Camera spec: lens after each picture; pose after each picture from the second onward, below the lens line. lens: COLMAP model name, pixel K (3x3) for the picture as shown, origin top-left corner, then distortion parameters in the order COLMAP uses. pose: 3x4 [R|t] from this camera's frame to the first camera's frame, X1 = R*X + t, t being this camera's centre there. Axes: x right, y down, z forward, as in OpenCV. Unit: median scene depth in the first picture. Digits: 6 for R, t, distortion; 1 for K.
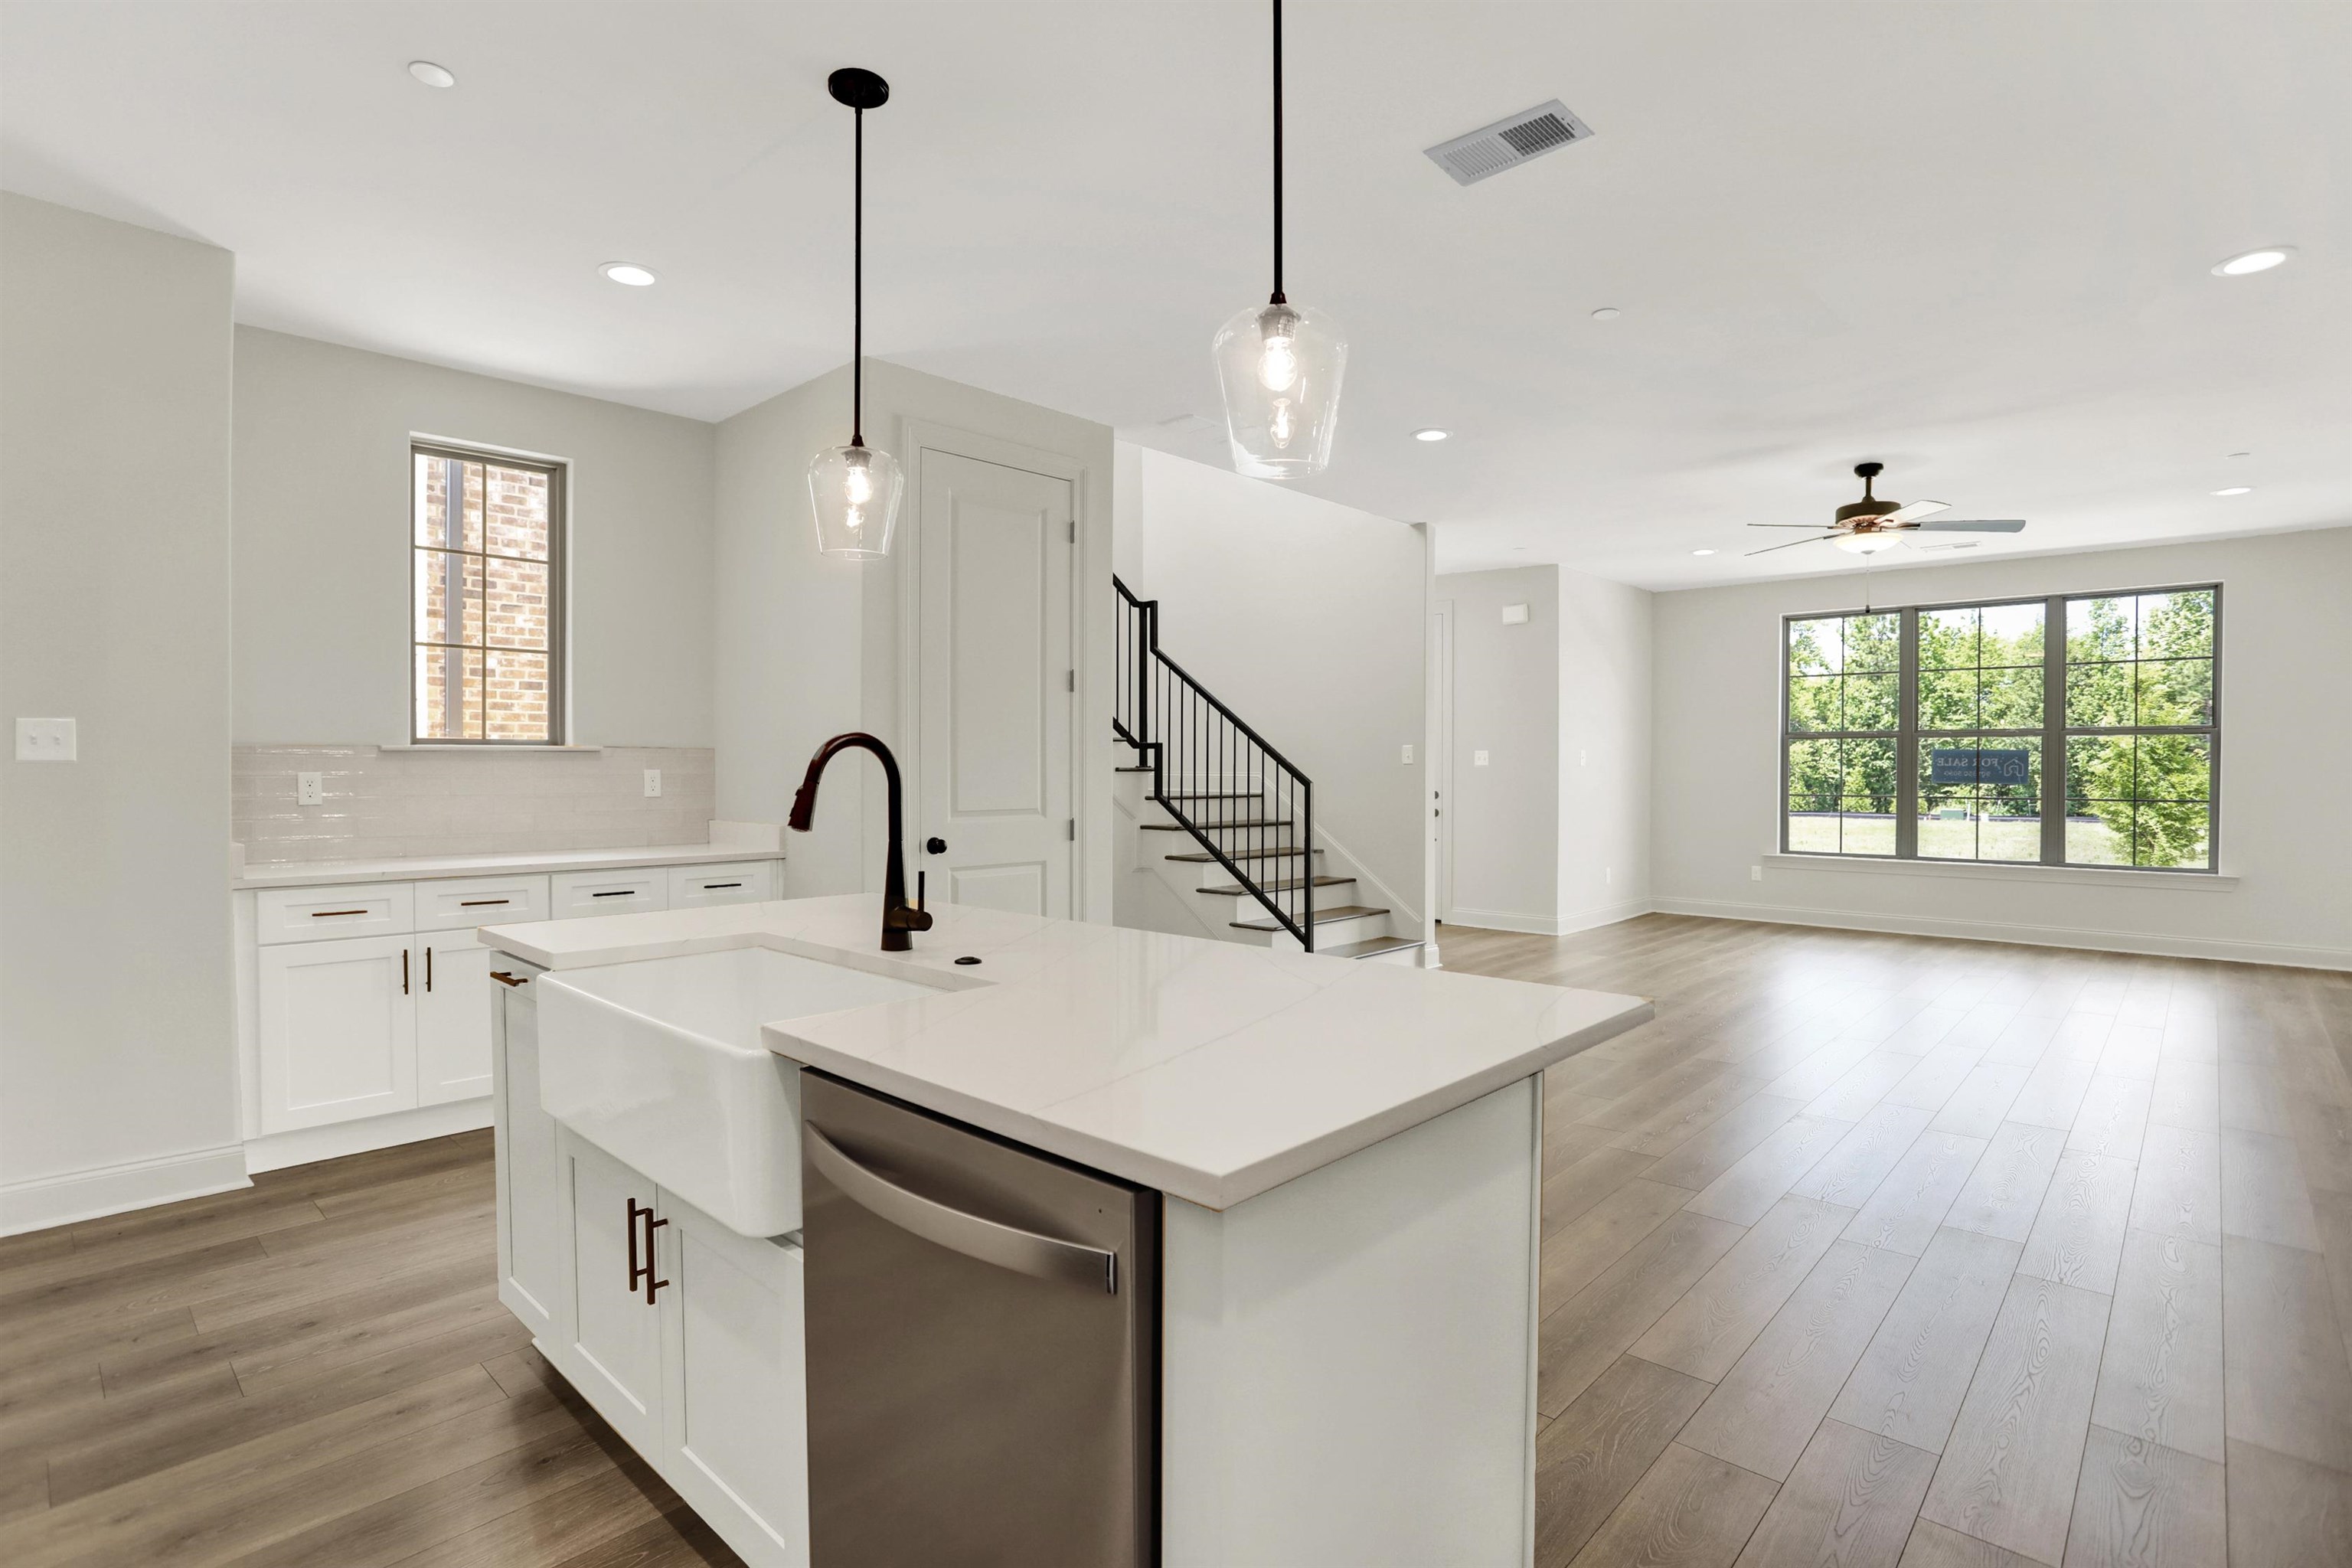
lens RADIAL K [[1150.0, 0, 1176.0], [0, 1150.0, 784.0], [0, 0, 1]] dist [-0.073504, 0.037094]
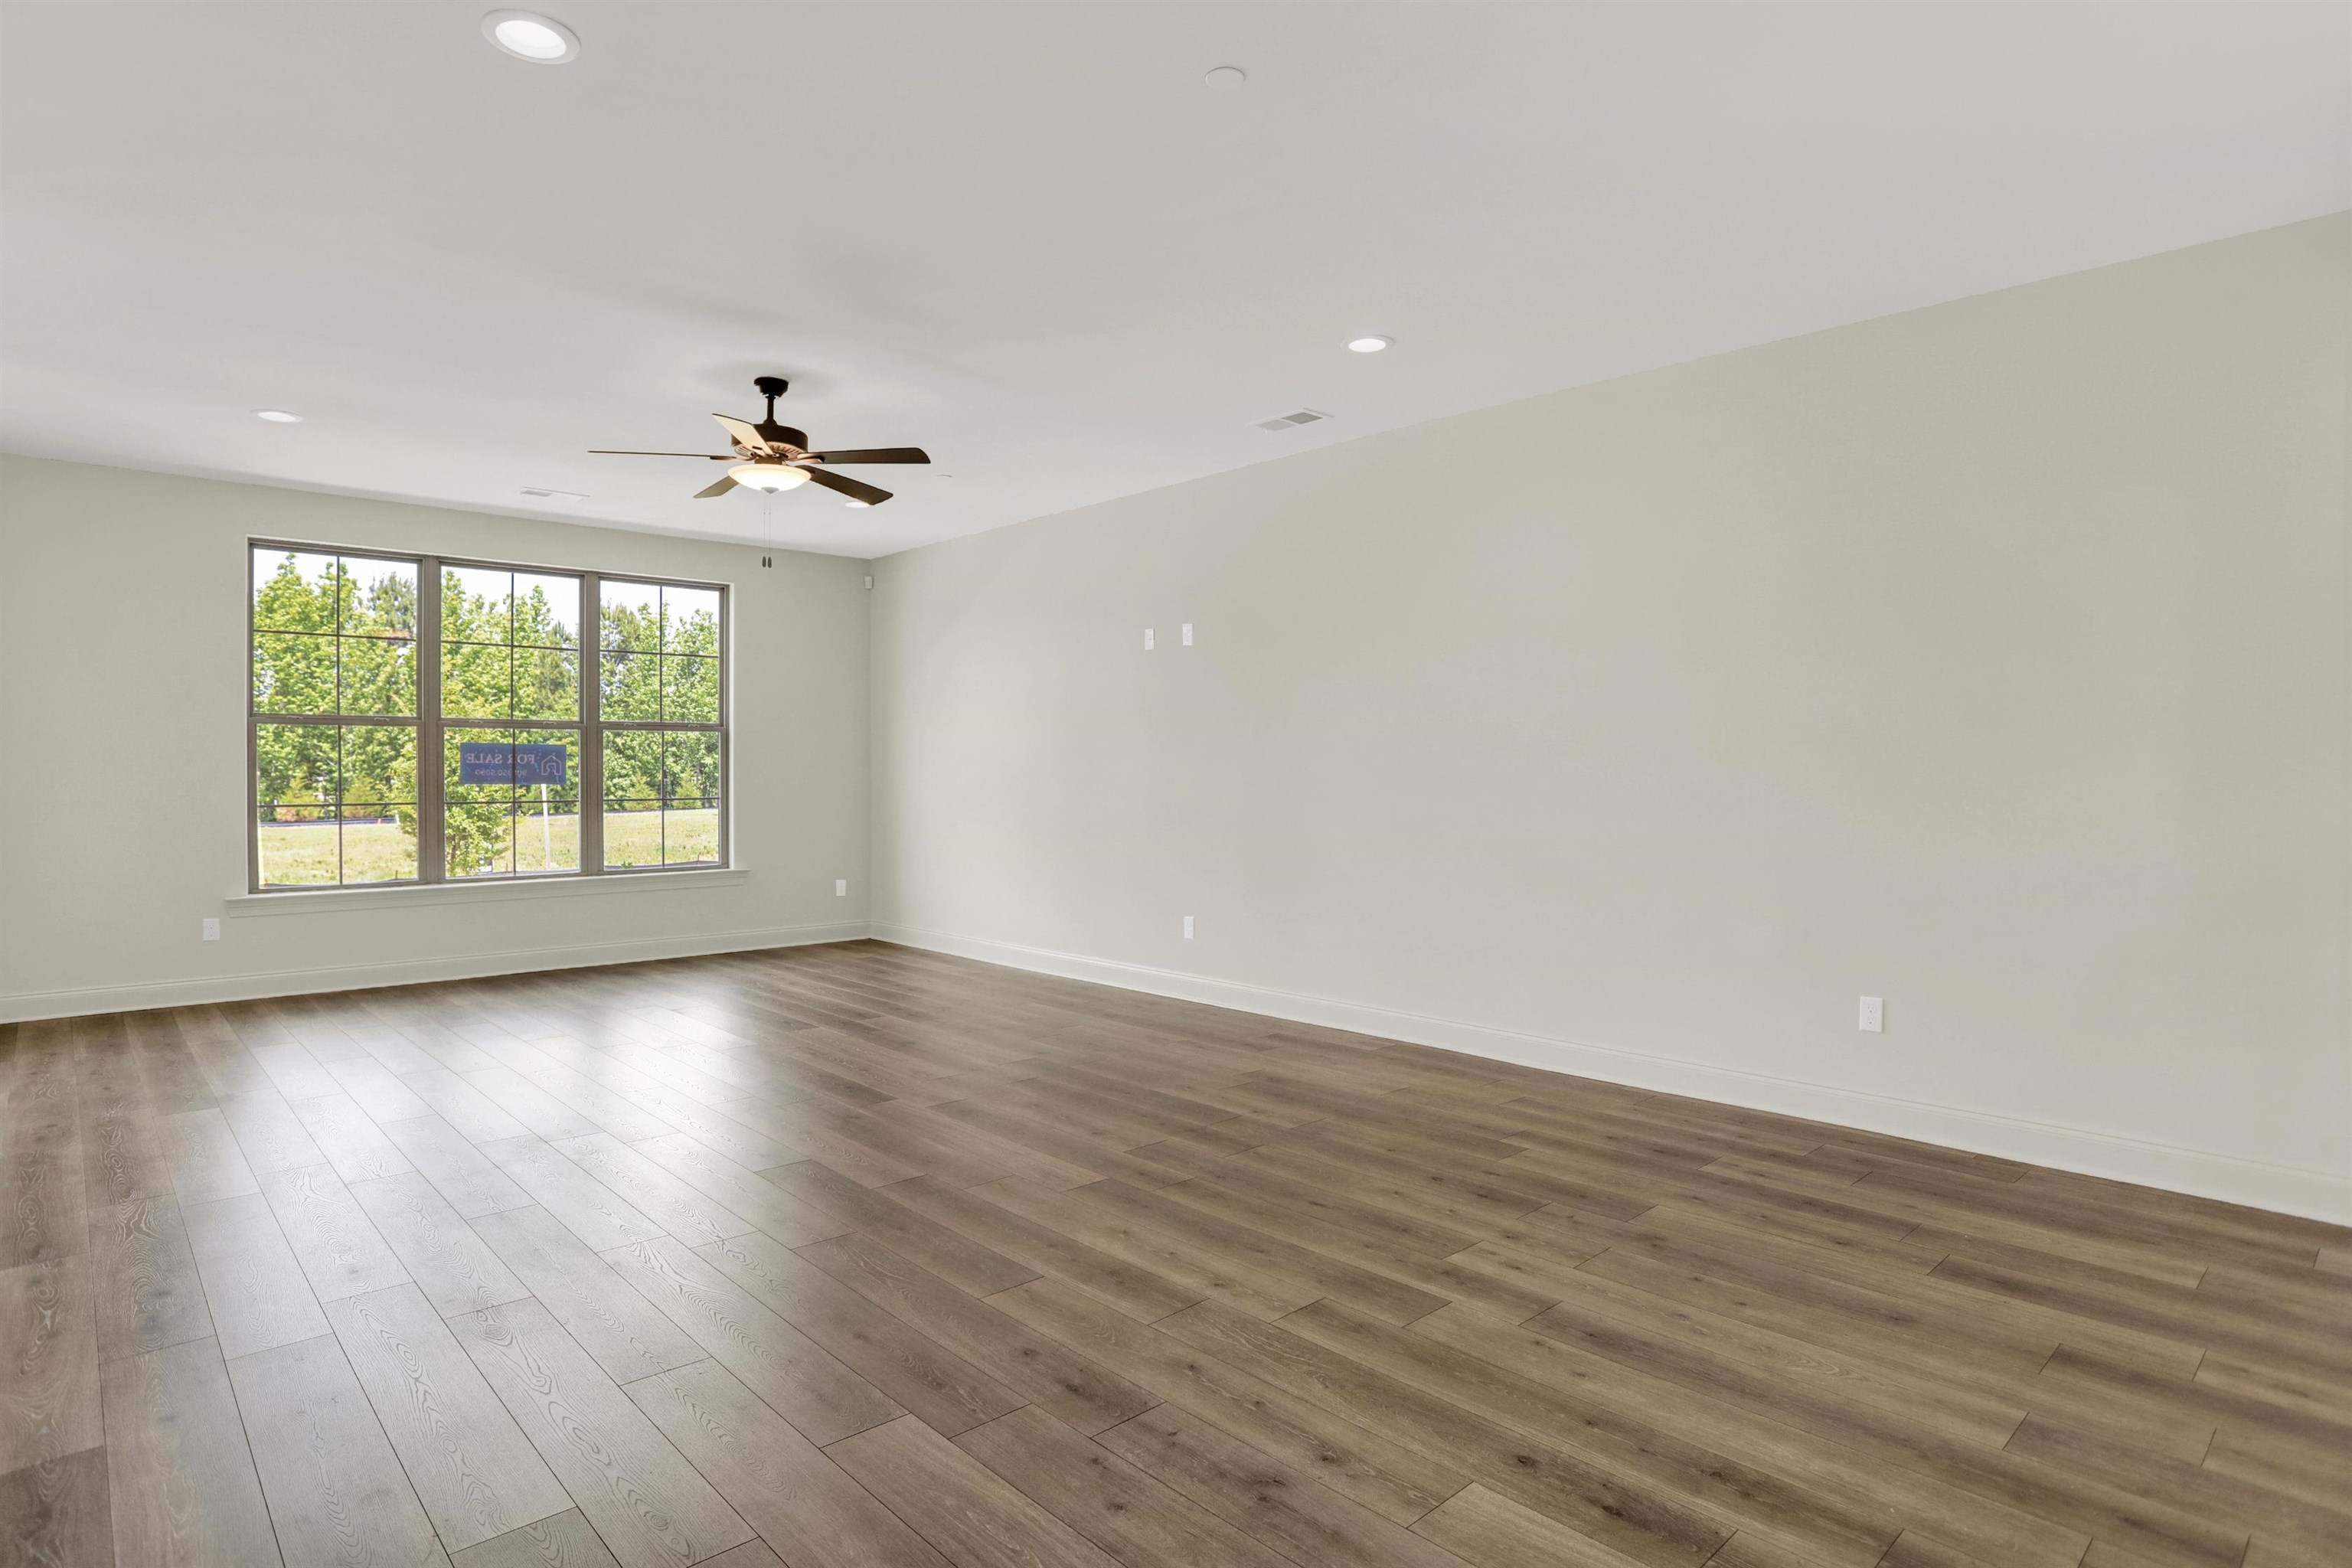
lens RADIAL K [[1245.0, 0, 1176.0], [0, 1245.0, 784.0], [0, 0, 1]] dist [-0.080920, 0.056037]
pose [[0.058162, -0.014100, 0.998208, -0.164496], [0.015429, 0.999794, 0.013223, -0.005272], [-0.998188, 0.014633, 0.058368, 0.475587]]
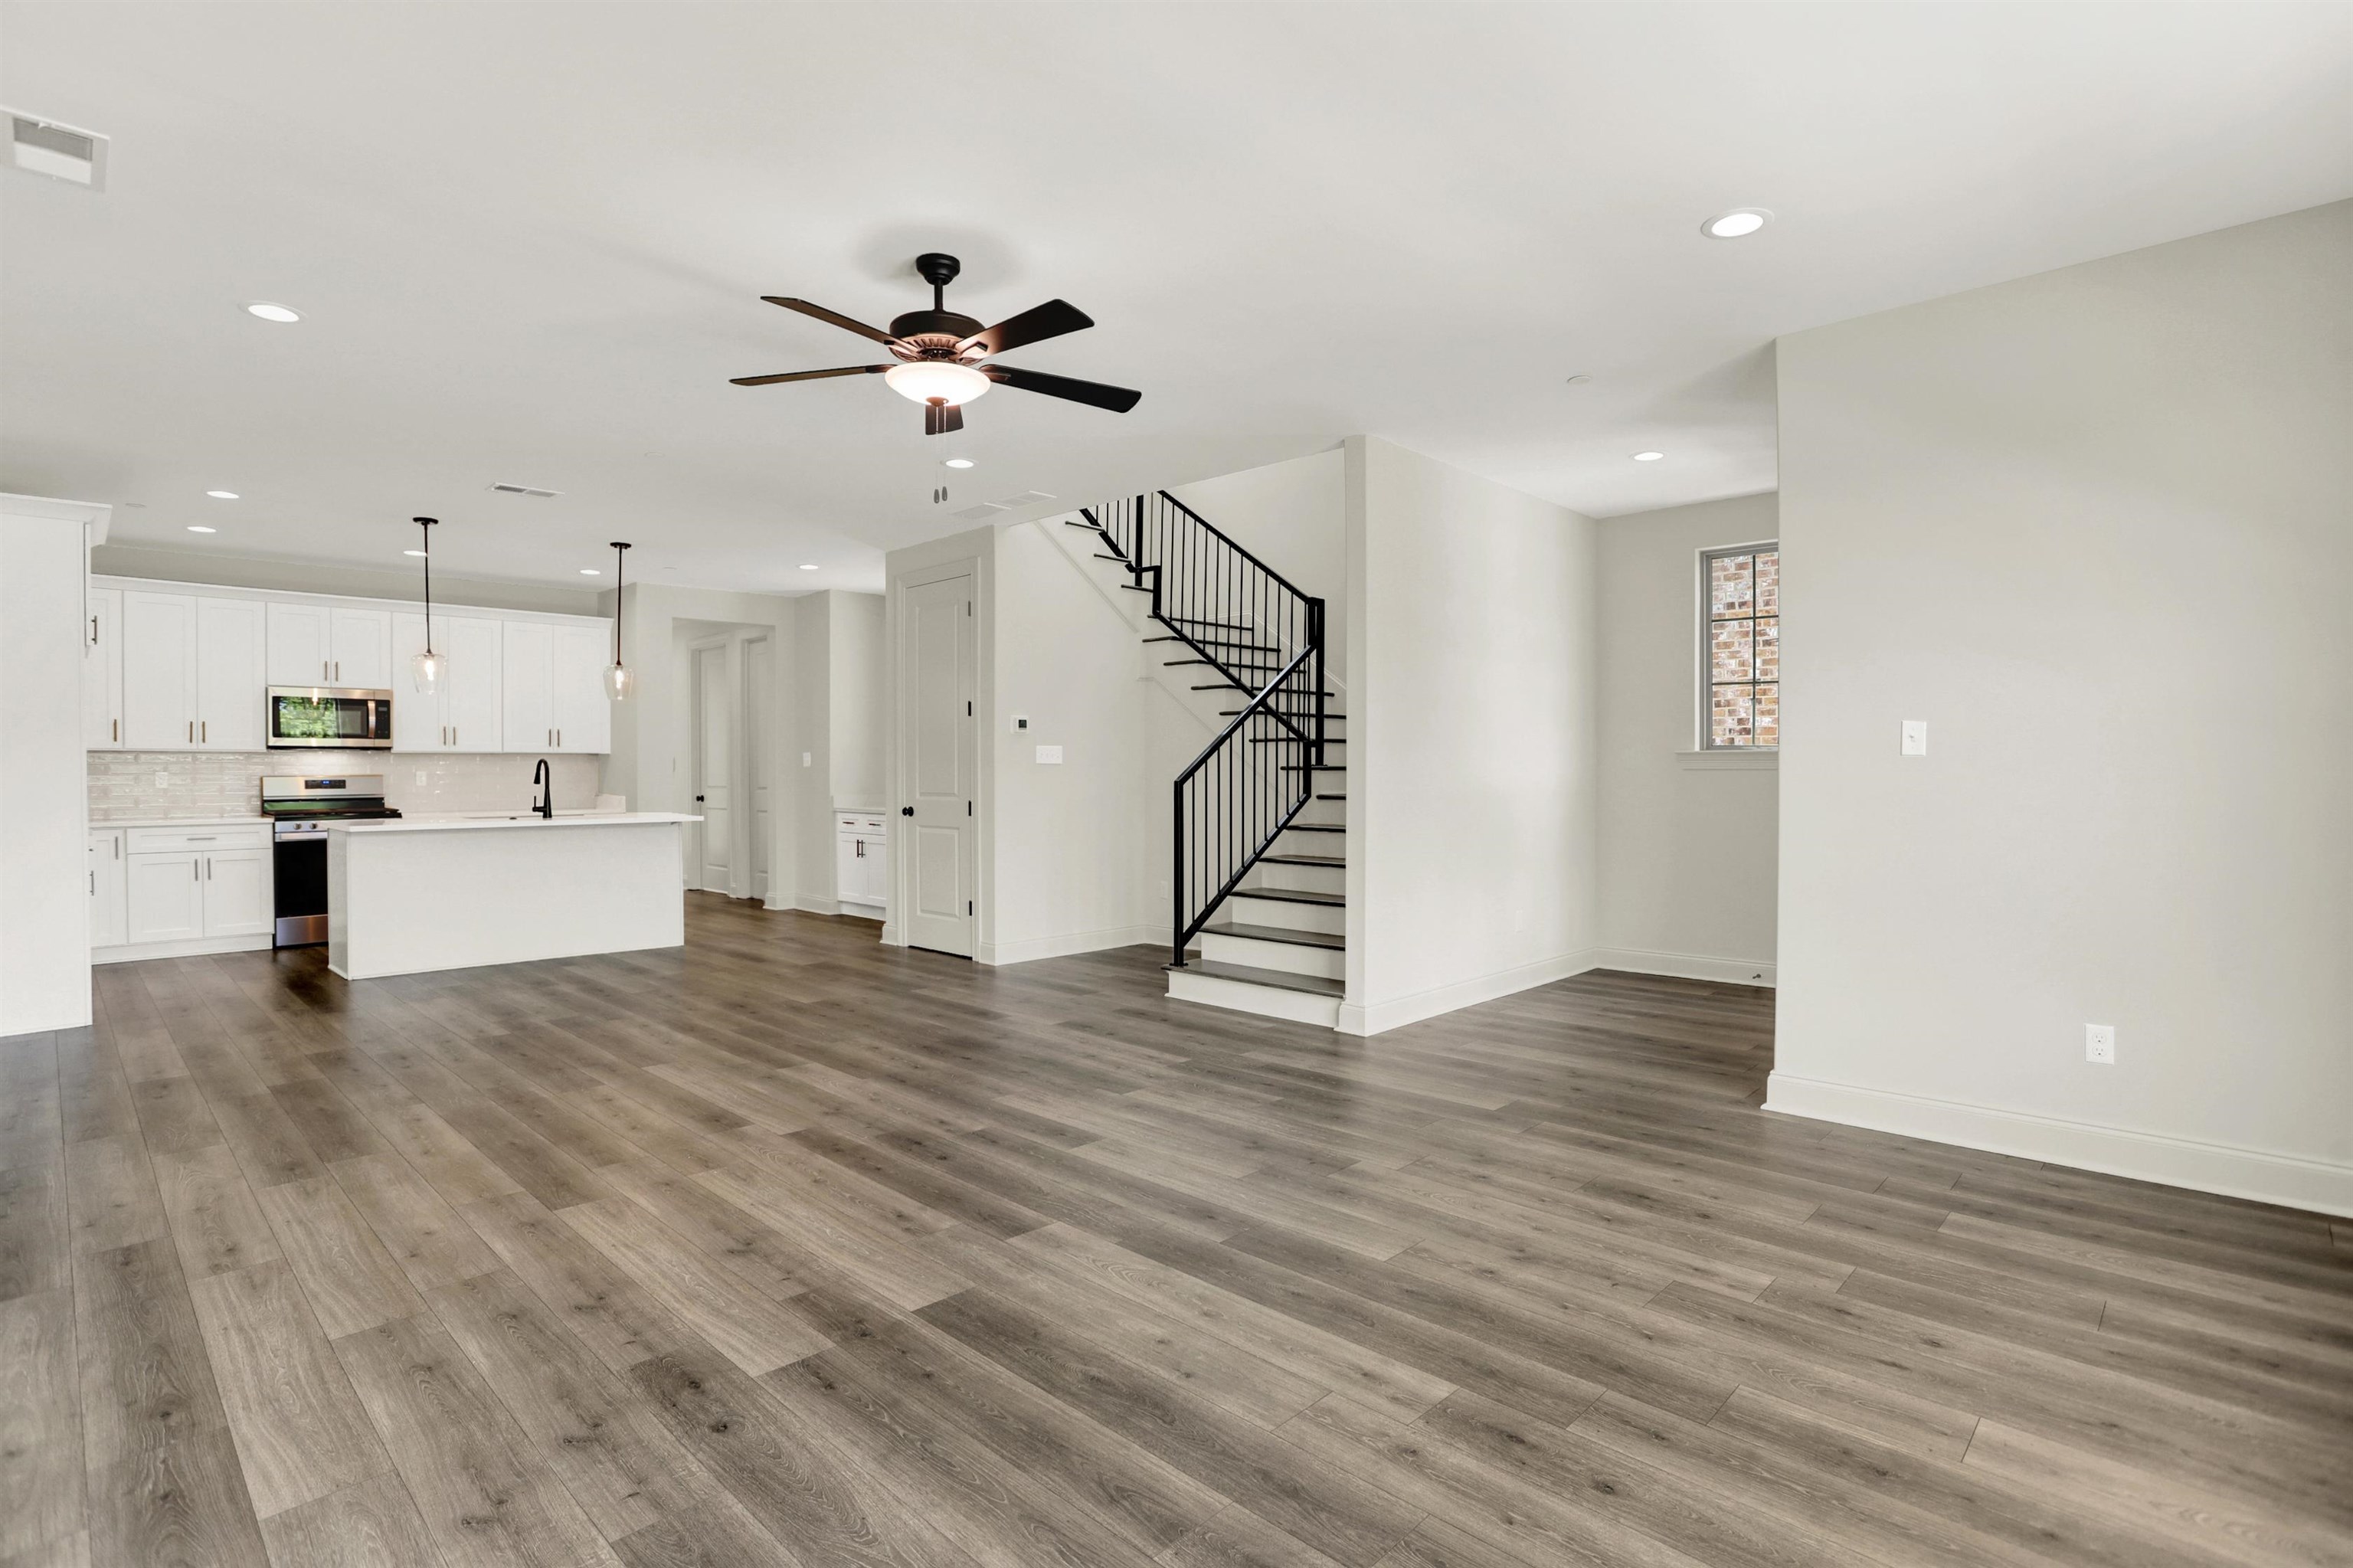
lens RADIAL K [[1150.5, 0, 1176.5], [0, 1150.5, 784.0], [0, 0, 1]] dist [-0.073504, 0.037094]
pose [[-0.019933, 0.006731, -0.999779, 0.885985], [-0.015378, 0.999857, 0.007038, -0.004118], [0.999683, 0.015514, -0.019826, 0.826022]]
